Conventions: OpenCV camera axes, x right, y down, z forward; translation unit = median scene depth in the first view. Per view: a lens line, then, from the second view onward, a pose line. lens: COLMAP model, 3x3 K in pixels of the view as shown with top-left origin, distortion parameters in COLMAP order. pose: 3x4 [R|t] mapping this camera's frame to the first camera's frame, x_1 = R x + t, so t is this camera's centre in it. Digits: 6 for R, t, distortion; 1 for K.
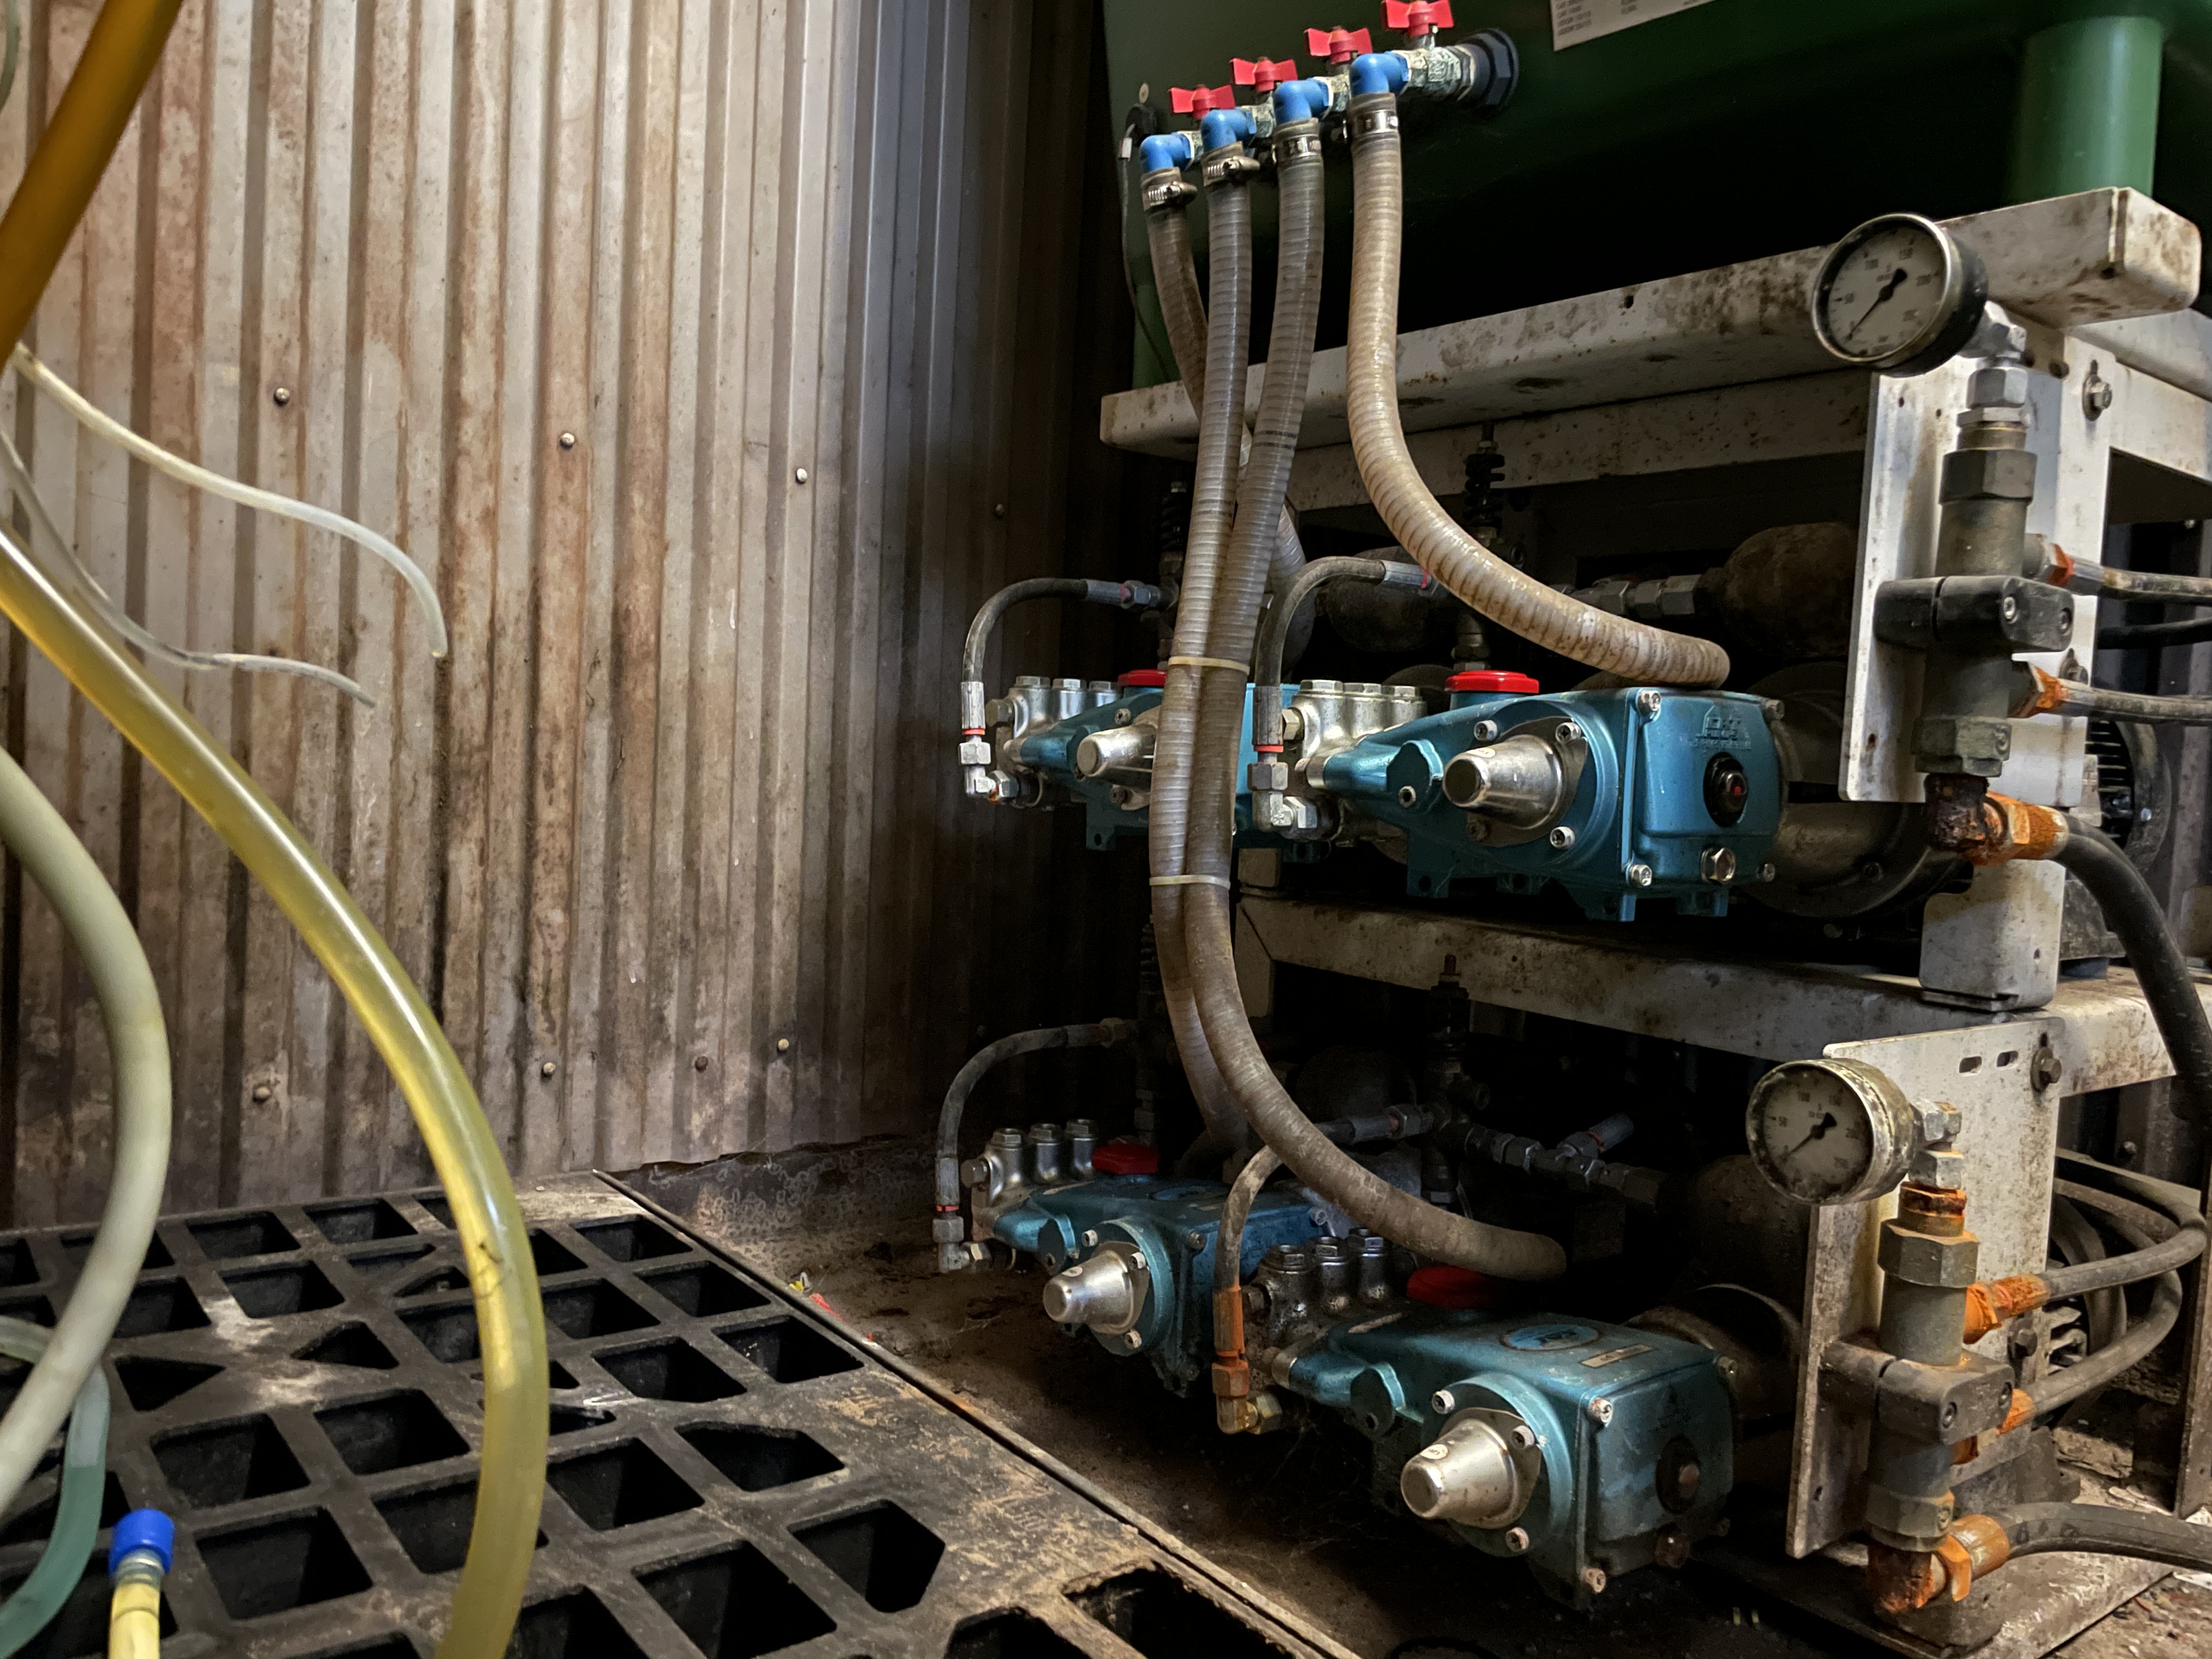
lens RADIAL K [[1690.7, 0, 1114.3], [0, 1690.7, 816.7], [0, 0, 1]] dist [0.107699, -0.164792]
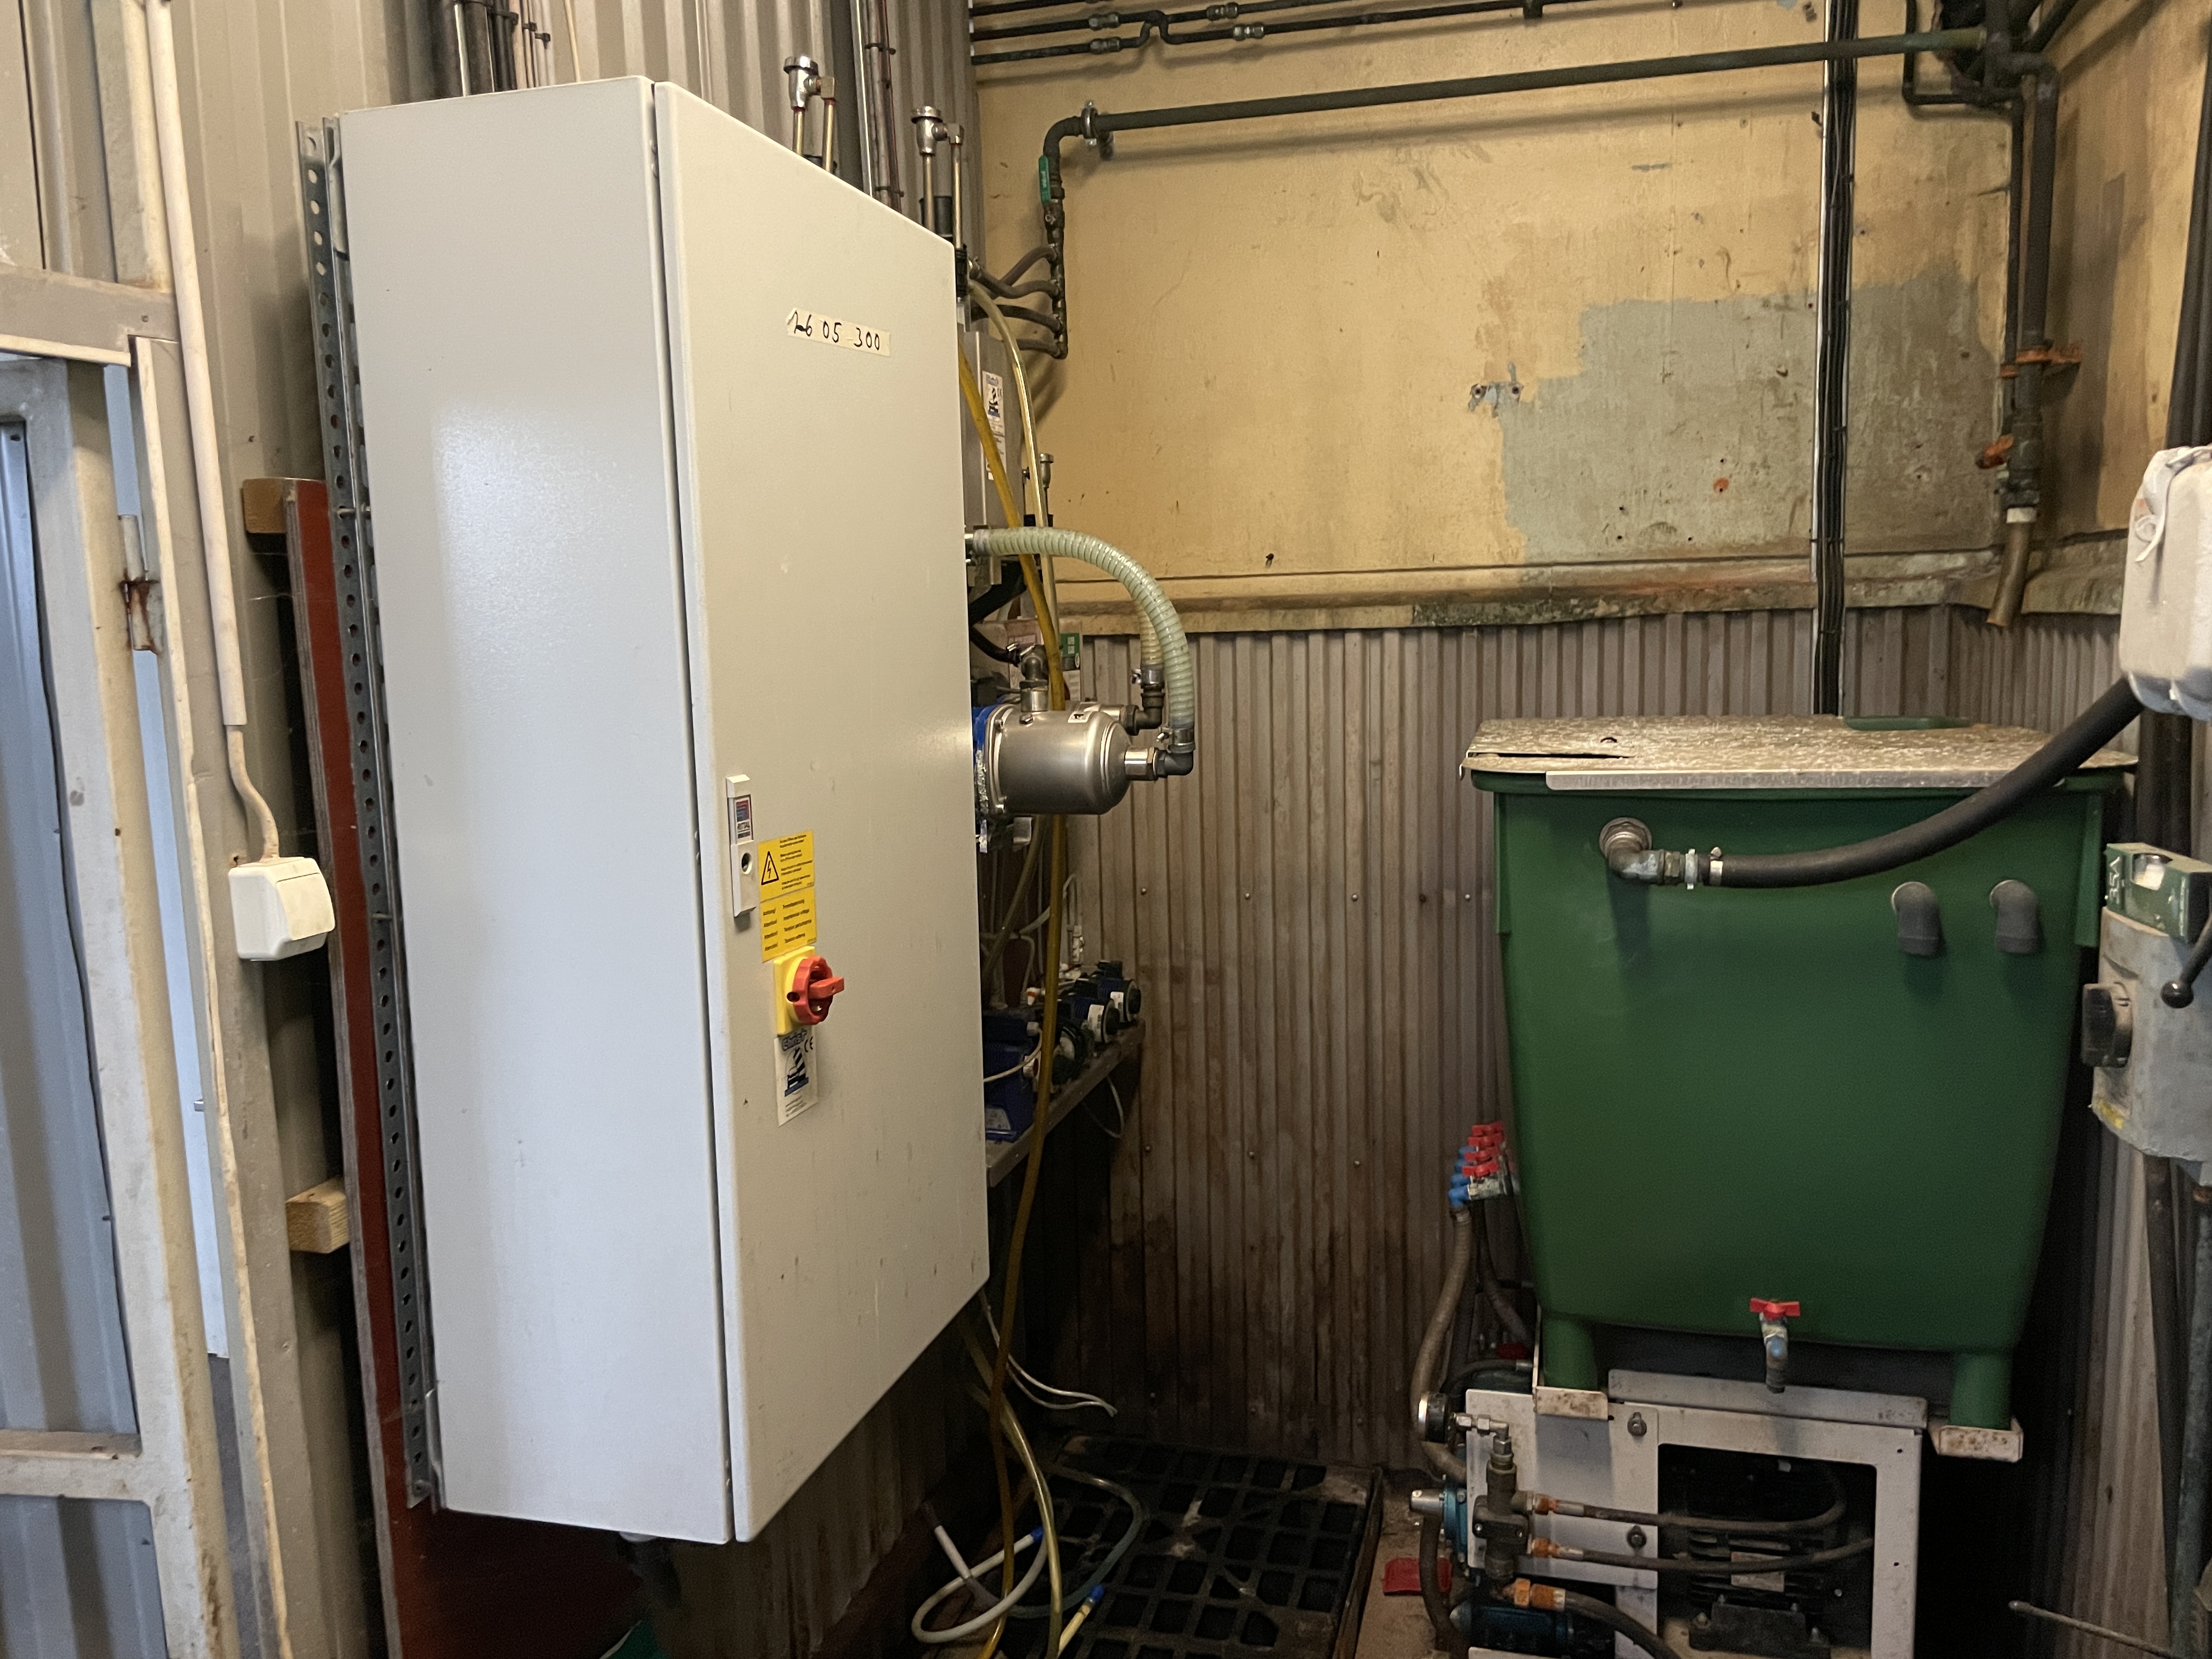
lens RADIAL K [[1690.7, 0, 1114.3], [0, 1690.7, 816.7], [0, 0, 1]] dist [0.107699, -0.164792]
pose [[0.600783, 0.027101, -0.798952, 1.386807], [0.021250, 0.998531, 0.049850, -0.845313], [0.799129, -0.046926, 0.599325, -0.683111]]
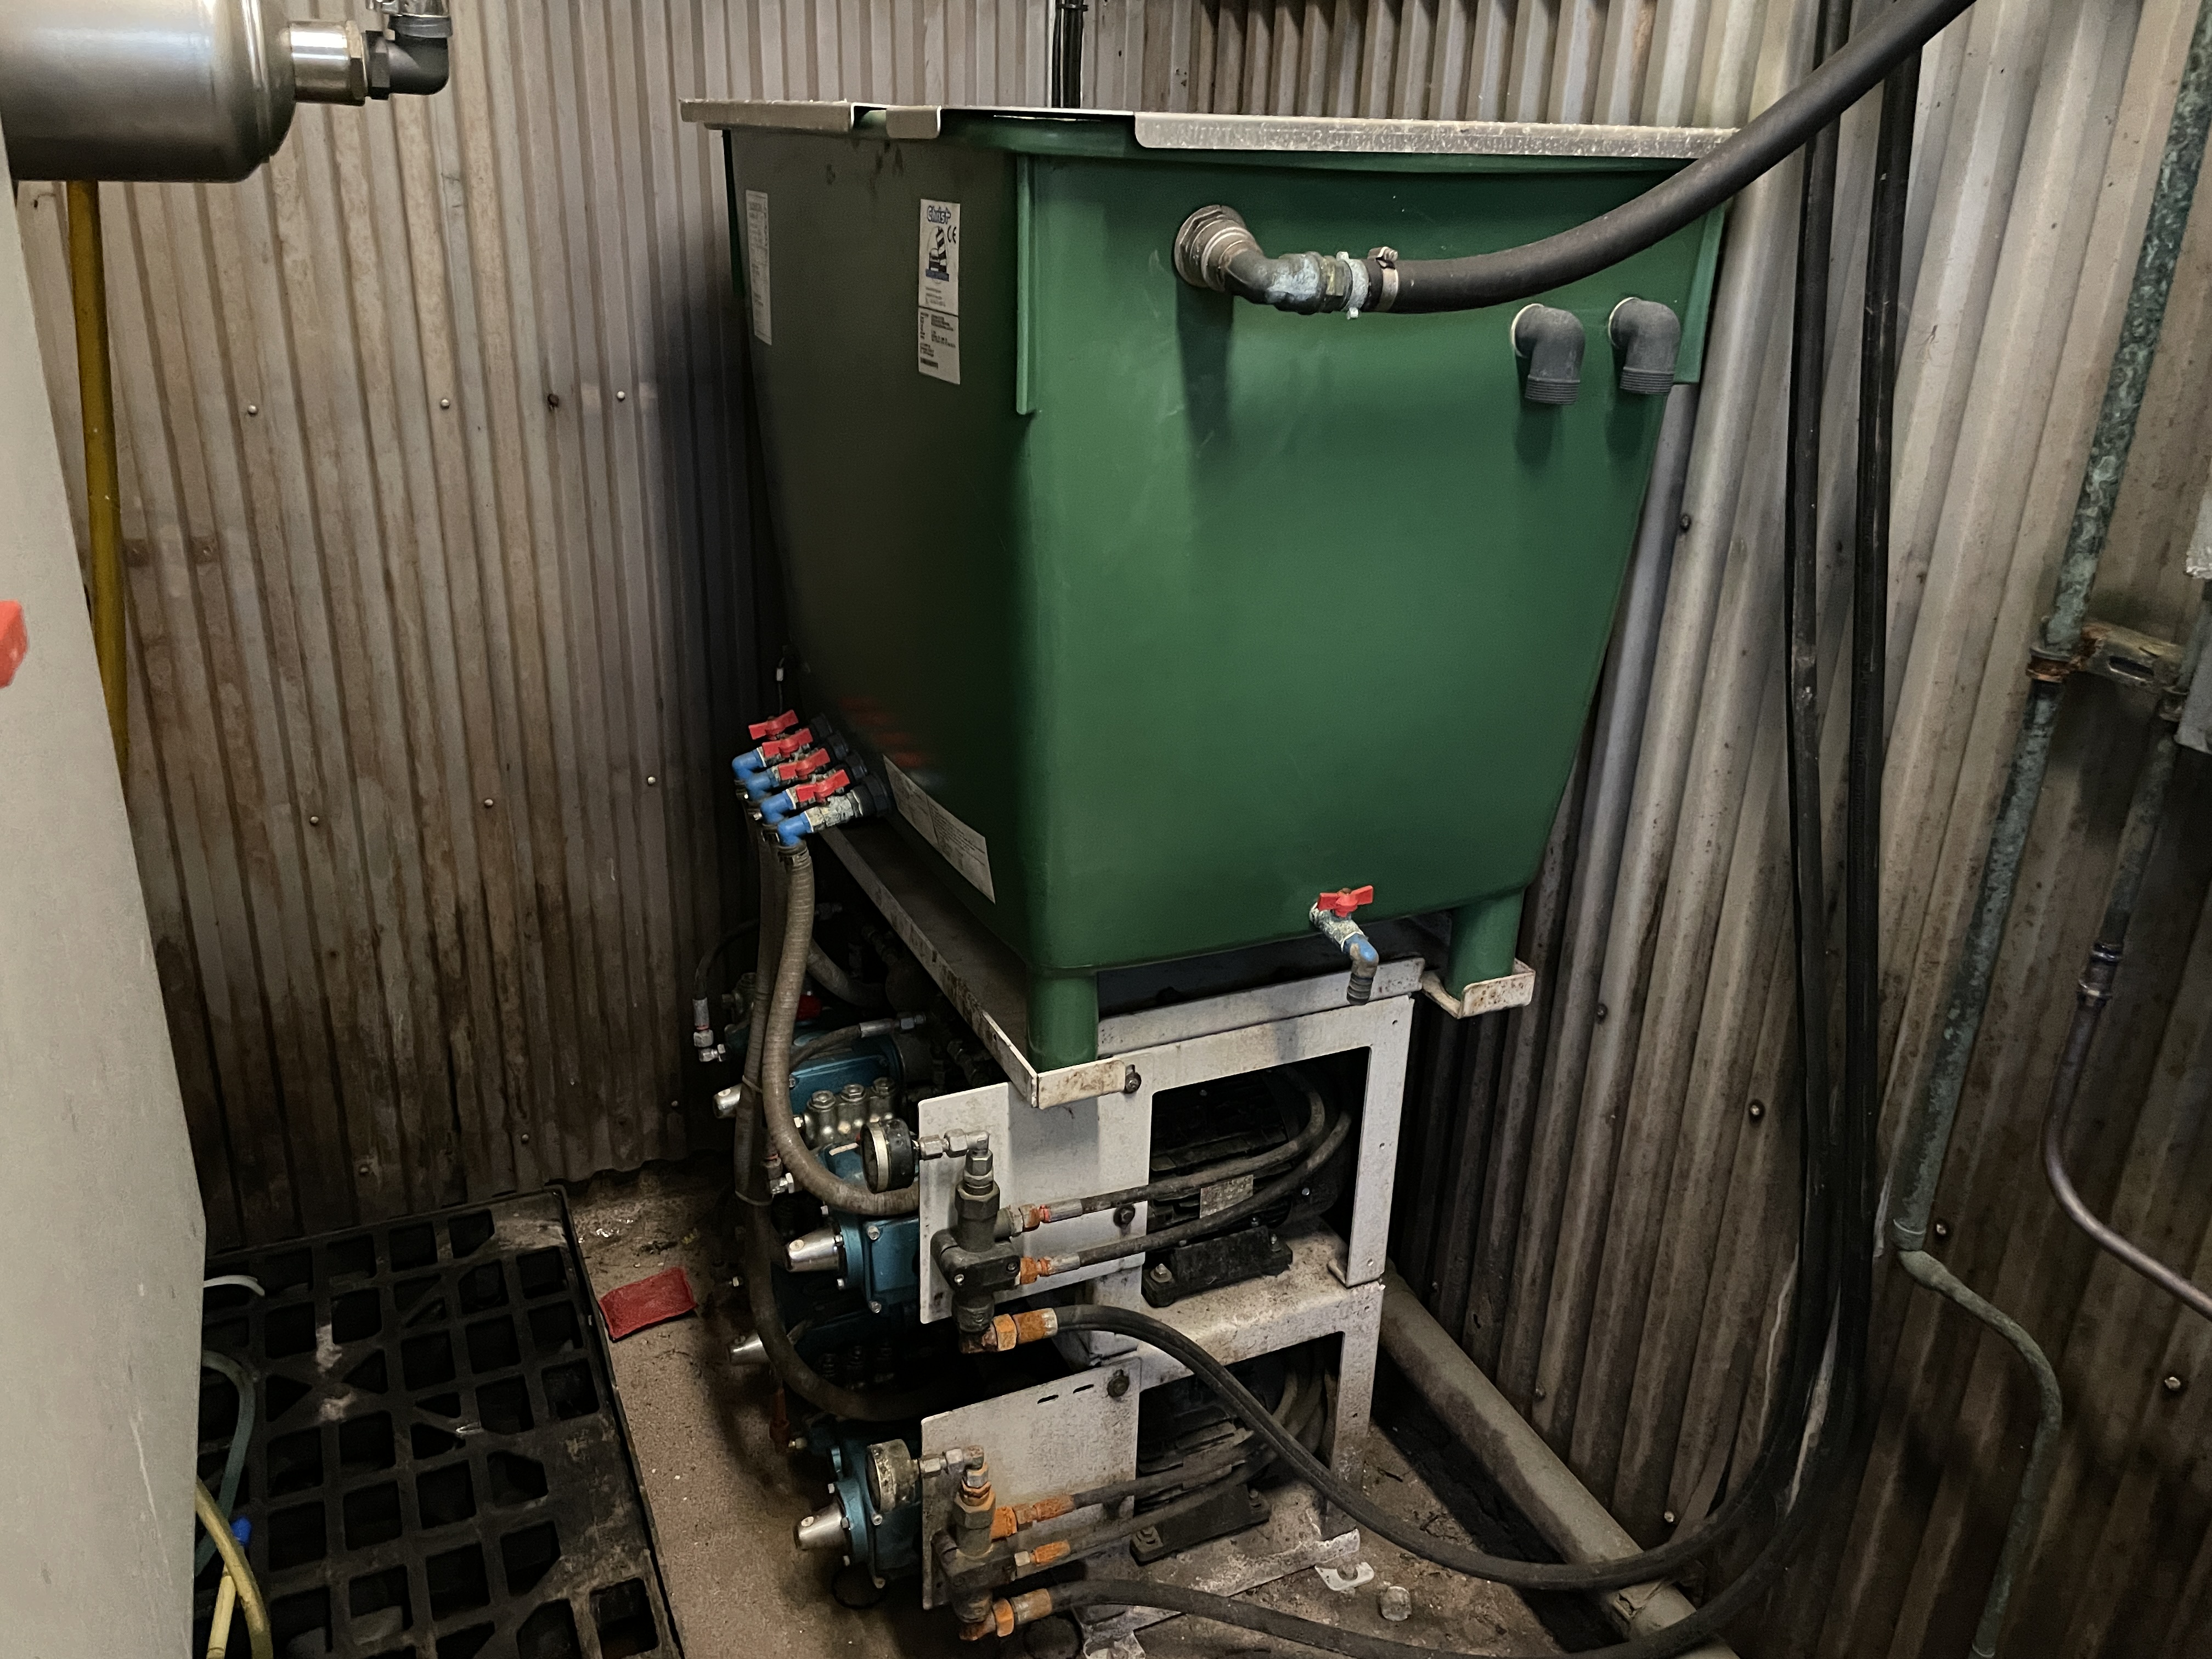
lens RADIAL K [[1690.7, 0, 1114.3], [0, 1690.7, 816.7], [0, 0, 1]] dist [0.107699, -0.164792]
pose [[0.976425, 0.062717, -0.206546, 0.618661], [0.006696, 0.947600, 0.319388, -0.742630], [0.215754, -0.313242, 0.924840, -0.400670]]
